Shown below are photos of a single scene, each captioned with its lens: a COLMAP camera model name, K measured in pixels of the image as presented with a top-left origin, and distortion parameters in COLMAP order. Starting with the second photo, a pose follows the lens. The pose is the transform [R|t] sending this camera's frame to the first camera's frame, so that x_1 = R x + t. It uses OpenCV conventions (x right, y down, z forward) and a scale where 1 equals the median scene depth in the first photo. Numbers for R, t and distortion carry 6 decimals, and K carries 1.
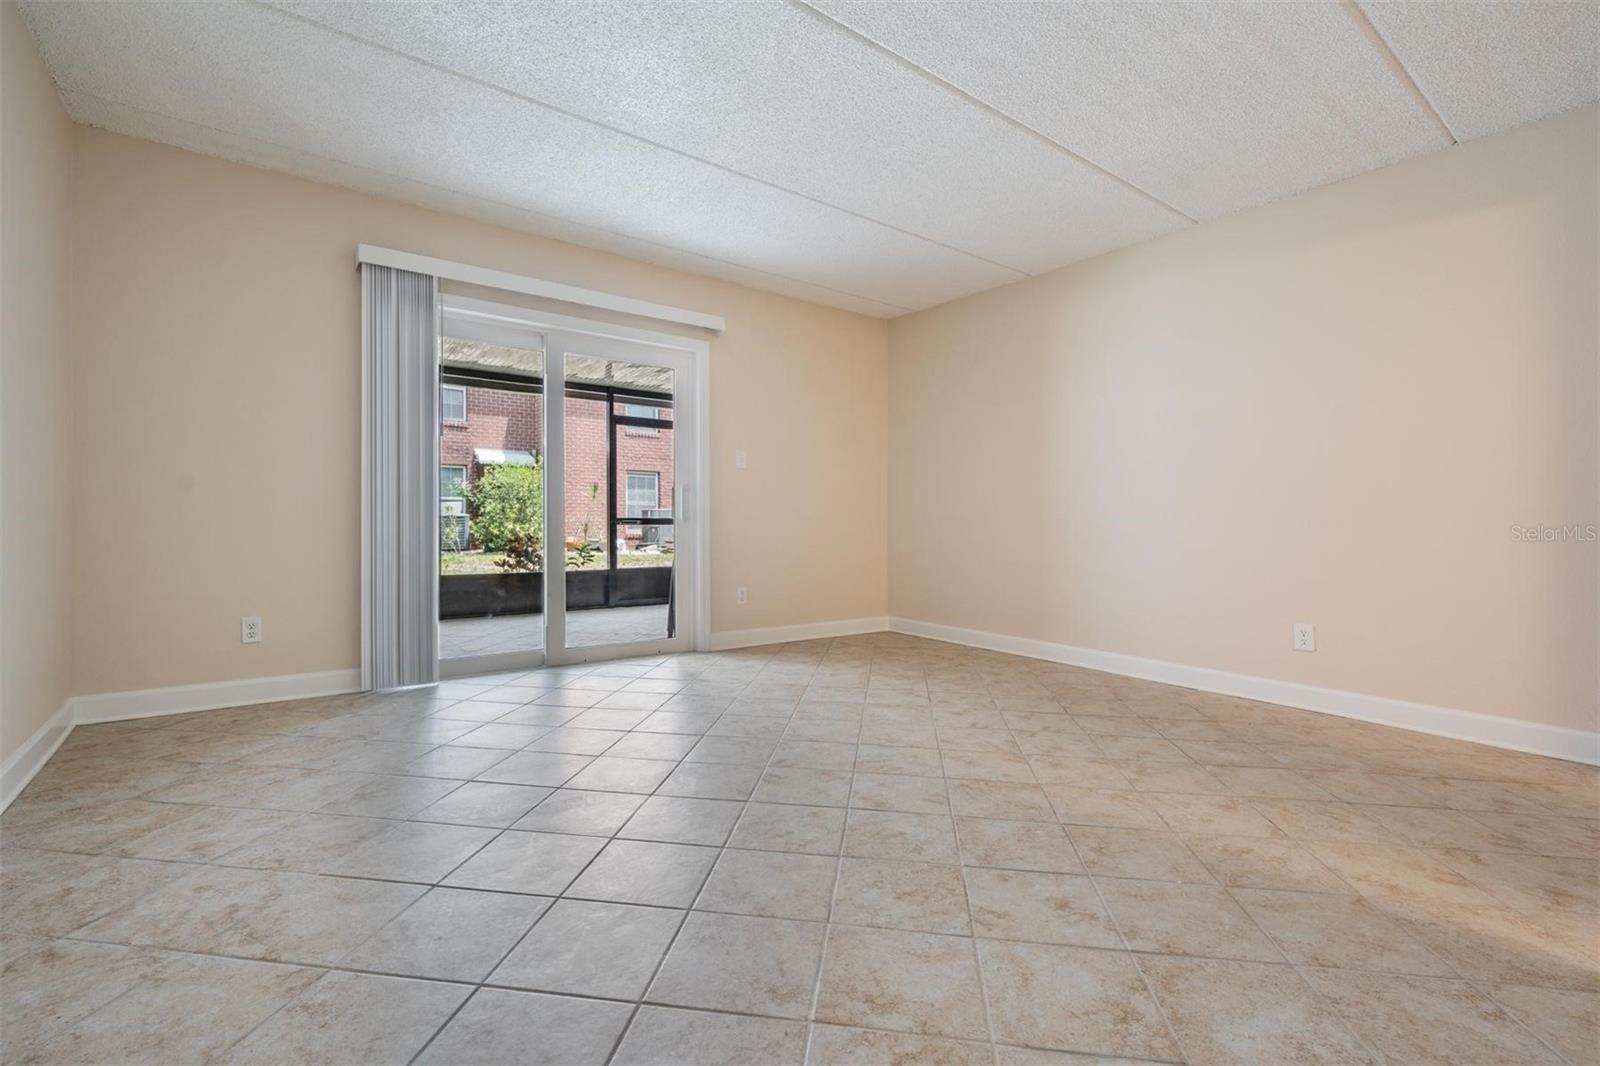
lens RADIAL K [[710.7, 0, 795.7], [0, 710.7, 521.5], [0, 0, 1]] dist [-0.000299, 0.000481]
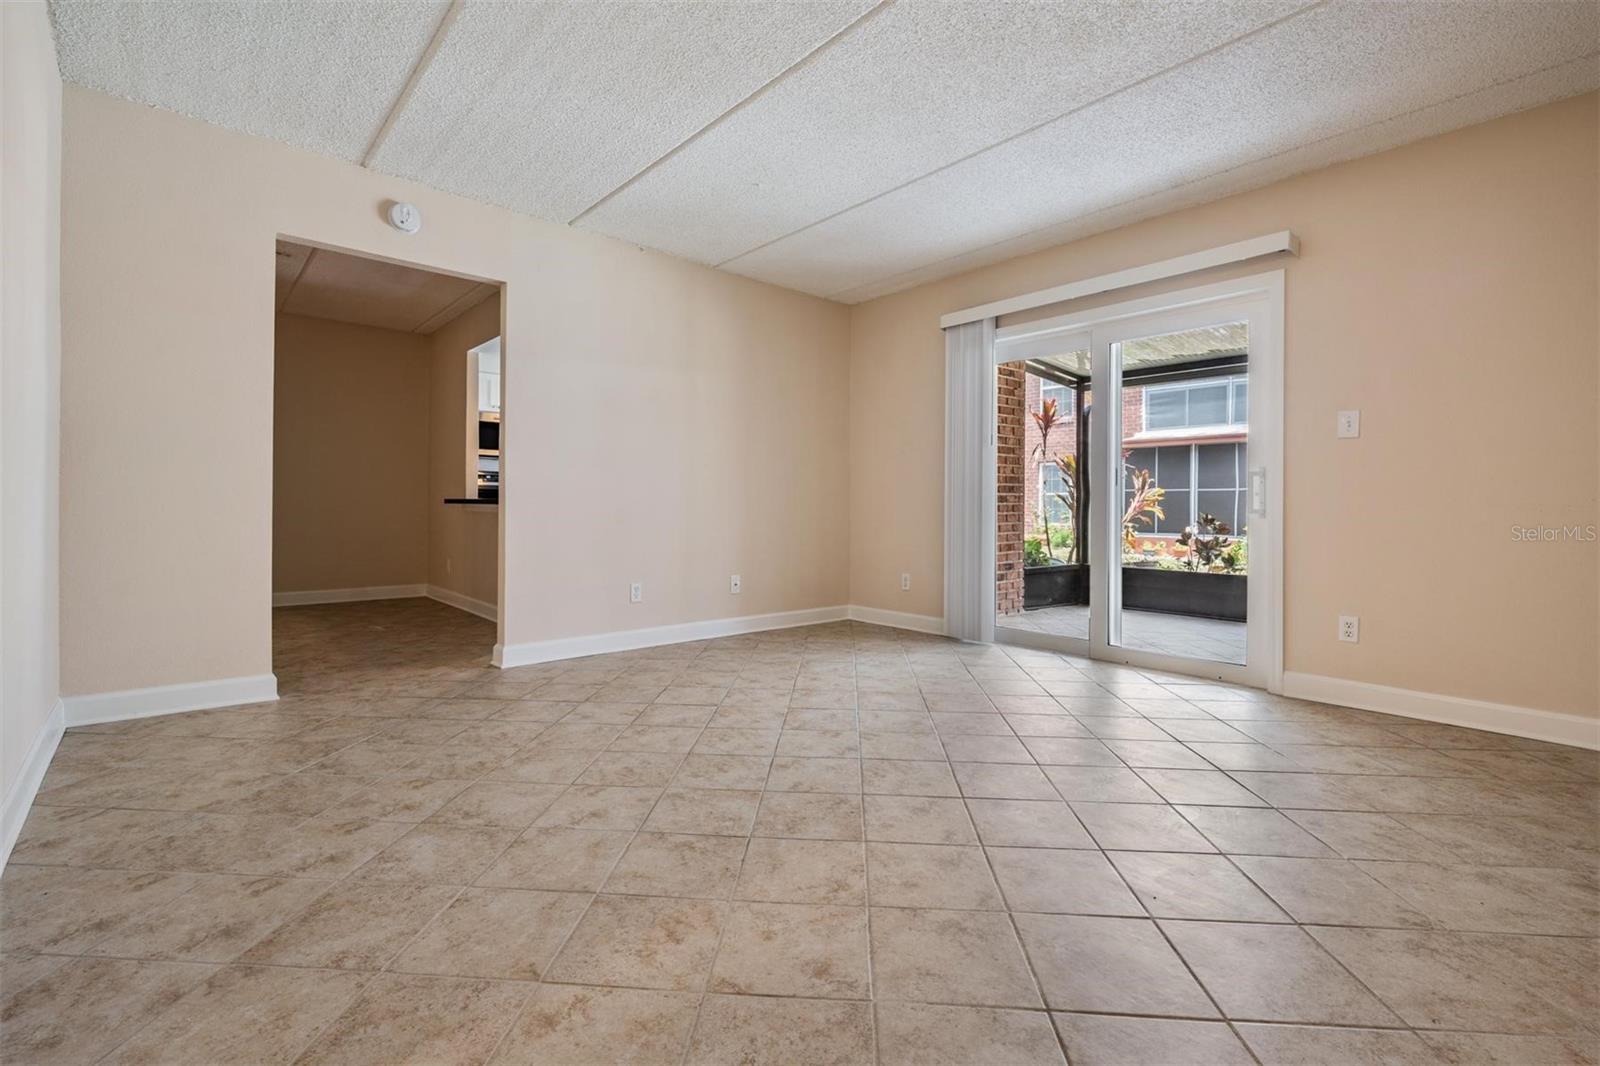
lens RADIAL K [[738.0, 0, 786.7], [0, 738.0, 512.6], [0, 0, 1]] dist [0.001878, -0.000317]
pose [[0.050980, -0.004594, -0.998689, 0.850577], [-0.014841, 0.999876, -0.005357, 0.011122], [0.998589, 0.015094, 0.050906, 0.641926]]
